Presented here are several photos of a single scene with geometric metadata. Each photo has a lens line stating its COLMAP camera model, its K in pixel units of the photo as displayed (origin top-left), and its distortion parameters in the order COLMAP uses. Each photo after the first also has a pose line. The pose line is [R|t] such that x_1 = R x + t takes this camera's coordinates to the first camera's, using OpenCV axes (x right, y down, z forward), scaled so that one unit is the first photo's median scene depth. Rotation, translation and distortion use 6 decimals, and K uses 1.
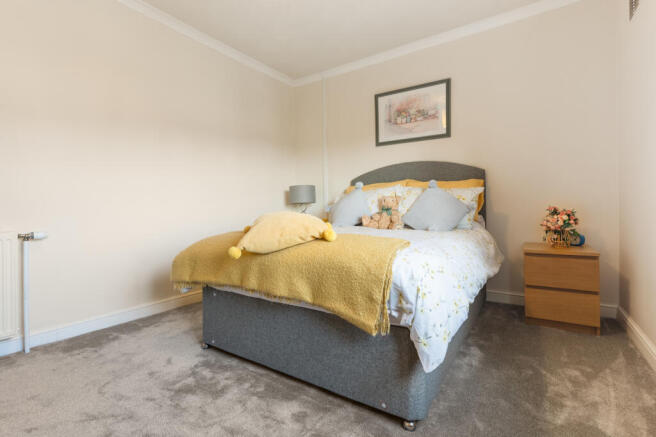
lens RADIAL K [[294.8, 0, 328.0], [0, 294.8, 209.8], [0, 0, 1]] dist [-0.000259, -0.000105]
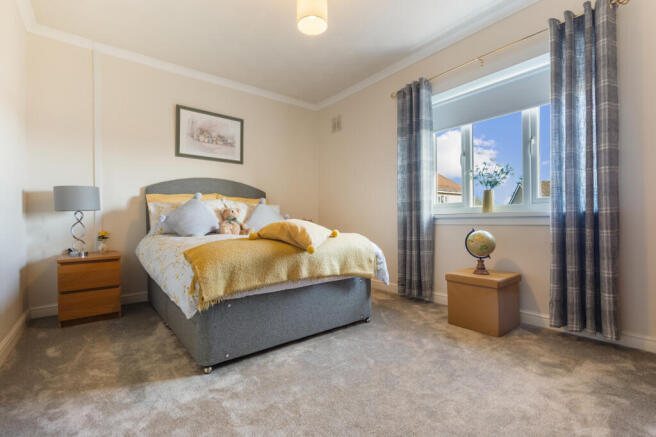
lens RADIAL K [[301.6, 0, 326.6], [0, 301.6, 218.3], [0, 0, 1]] dist [-0.000140, -0.000574]
pose [[0.312249, 0.009670, 0.949951, -0.717732], [0.001882, 0.999940, -0.010798, 0.007116], [-0.949998, 0.005160, 0.312212, 0.224759]]
